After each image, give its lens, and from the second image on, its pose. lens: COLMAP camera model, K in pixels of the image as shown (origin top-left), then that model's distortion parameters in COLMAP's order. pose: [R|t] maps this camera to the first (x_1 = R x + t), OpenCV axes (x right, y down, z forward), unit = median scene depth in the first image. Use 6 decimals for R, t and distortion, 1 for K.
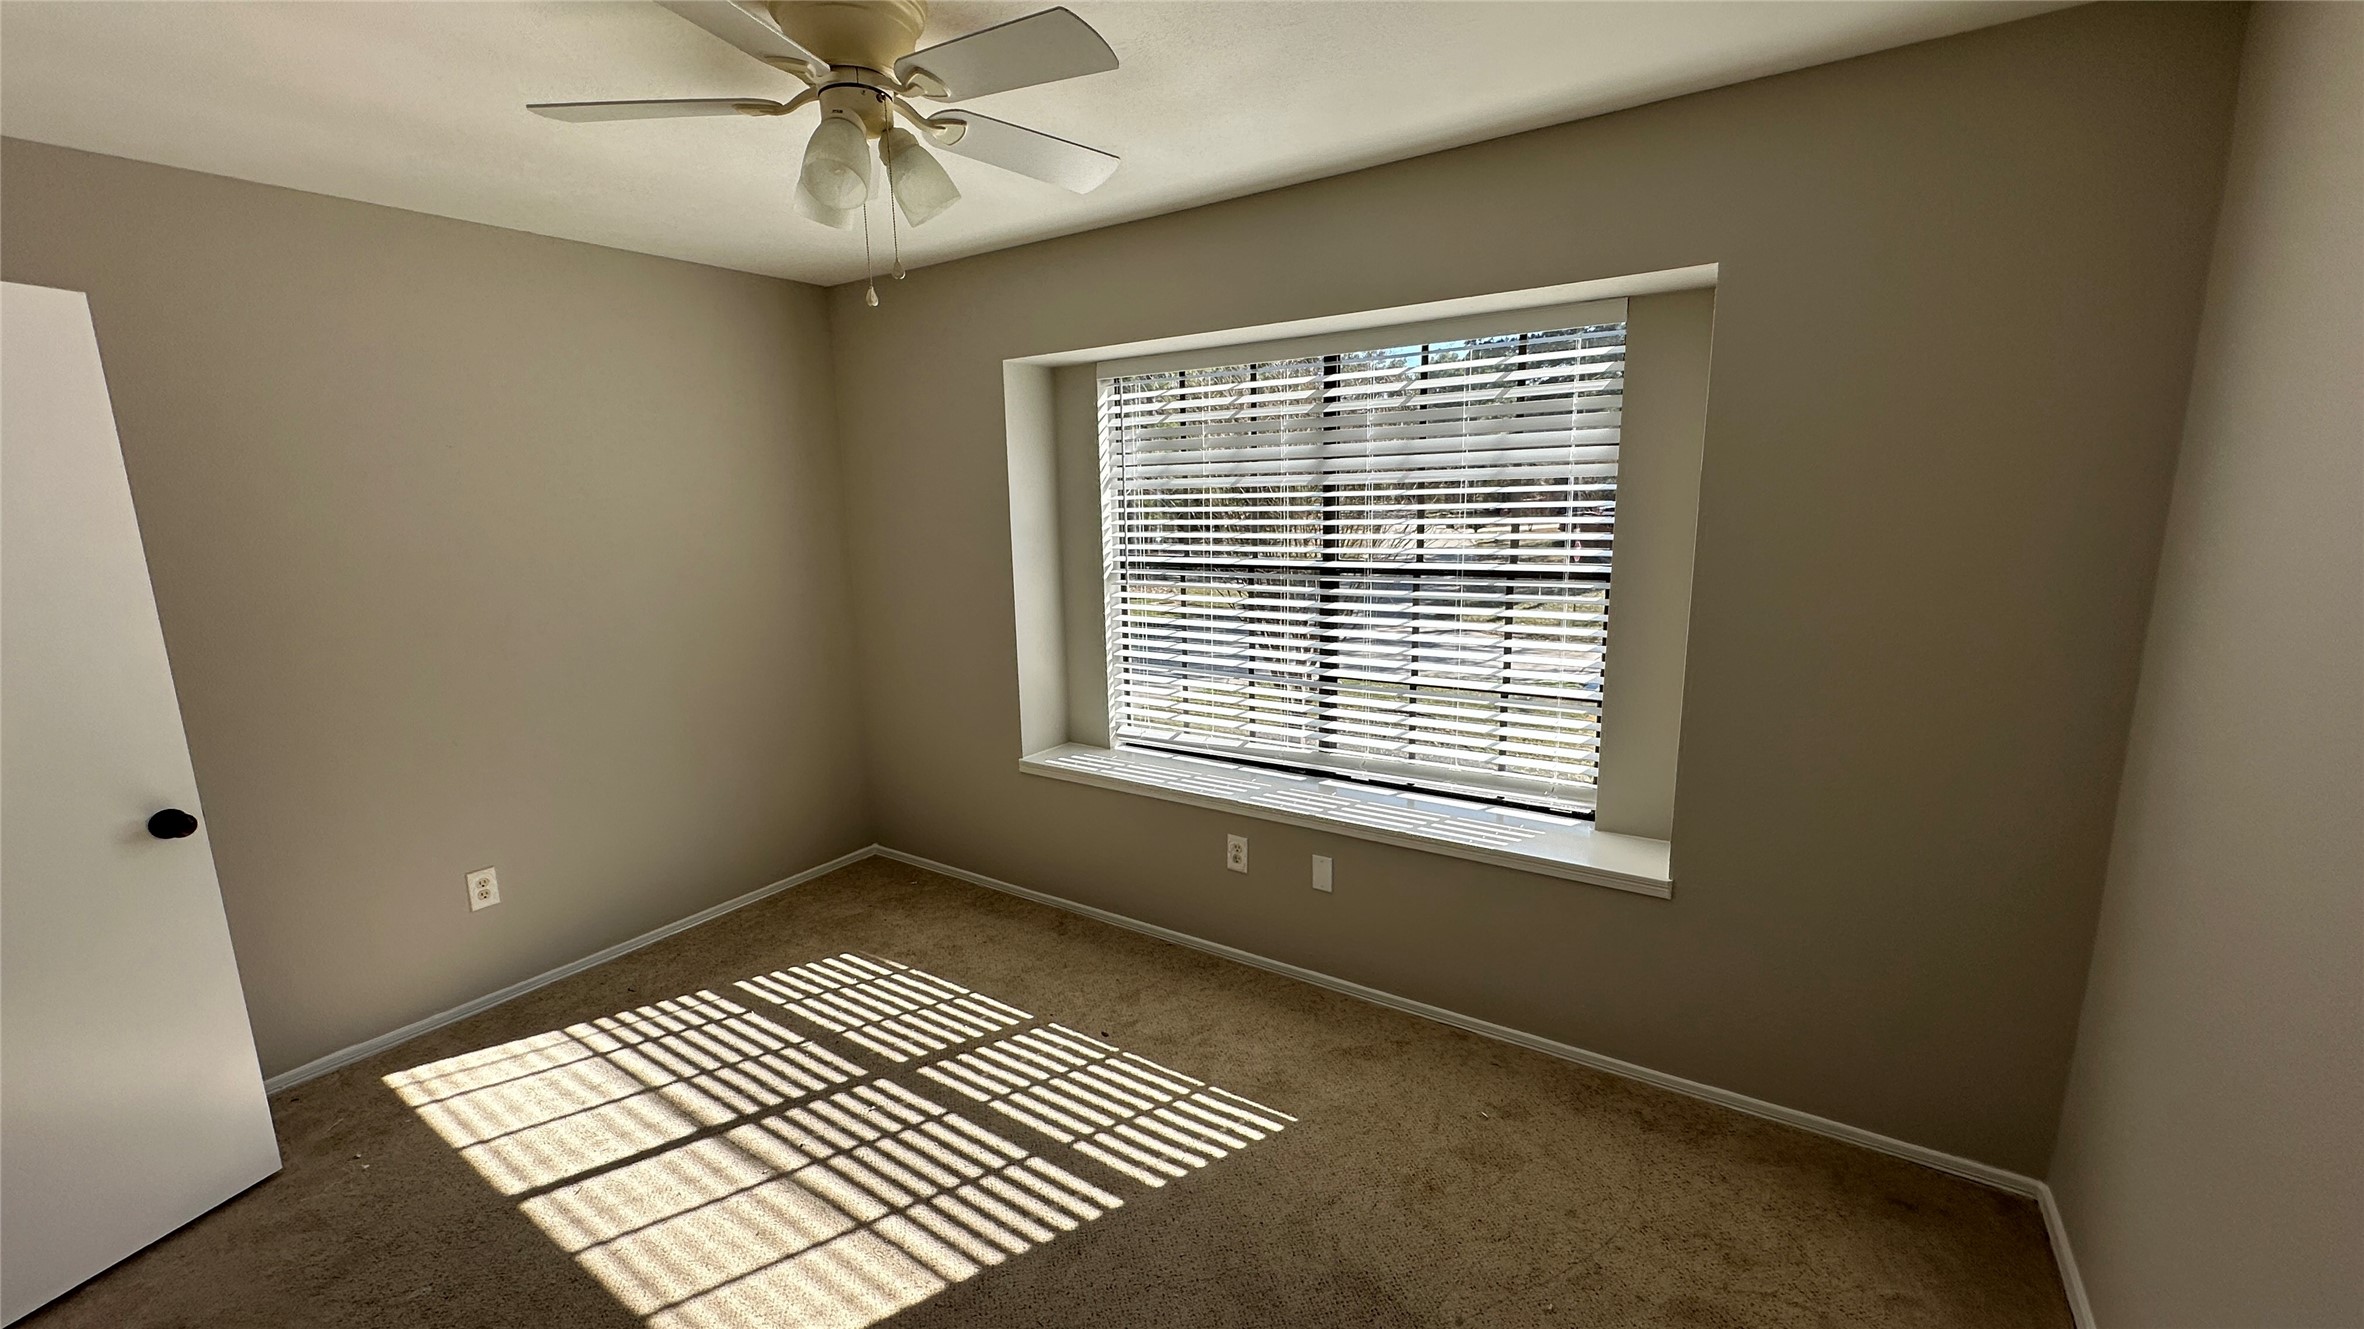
lens RADIAL K [[941.8, 0, 1182.2], [0, 941.8, 663.3], [0, 0, 1]] dist [-0.001495, 0.000611]
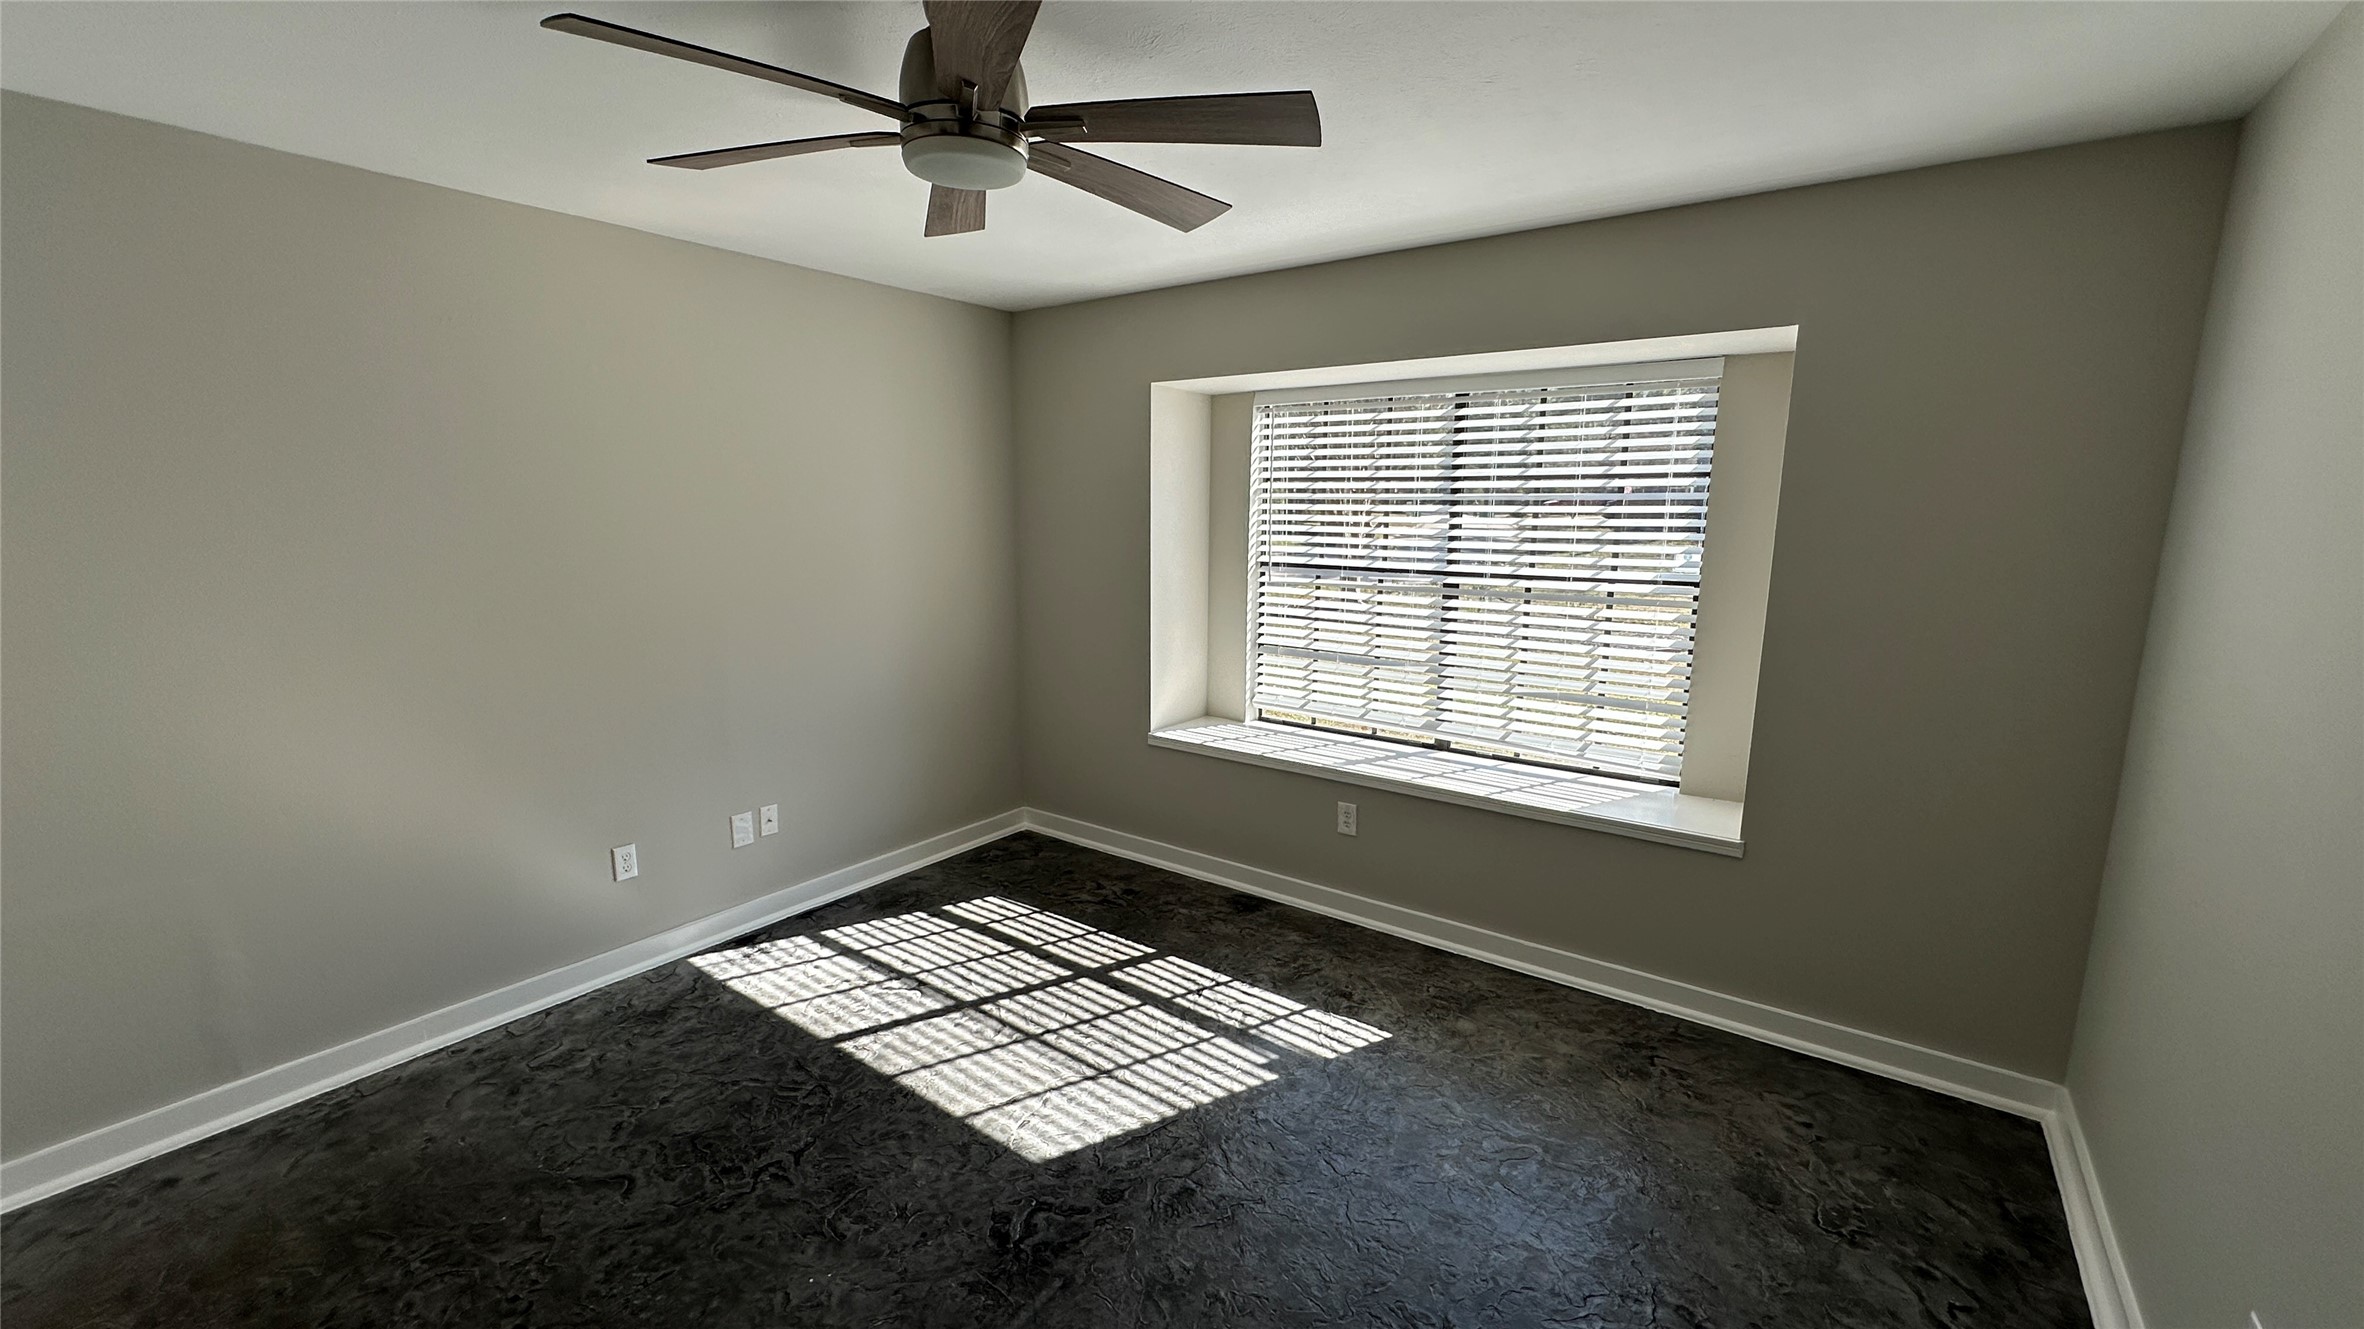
lens RADIAL K [[941.8, 0, 1182.2], [0, 941.8, 663.3], [0, 0, 1]] dist [-0.001495, 0.000611]
pose [[0.999013, 0.027852, -0.034591, -0.142634], [-0.027880, 0.999611, -0.000337, 0.024852], [0.034569, 0.001301, 0.999401, -0.201527]]
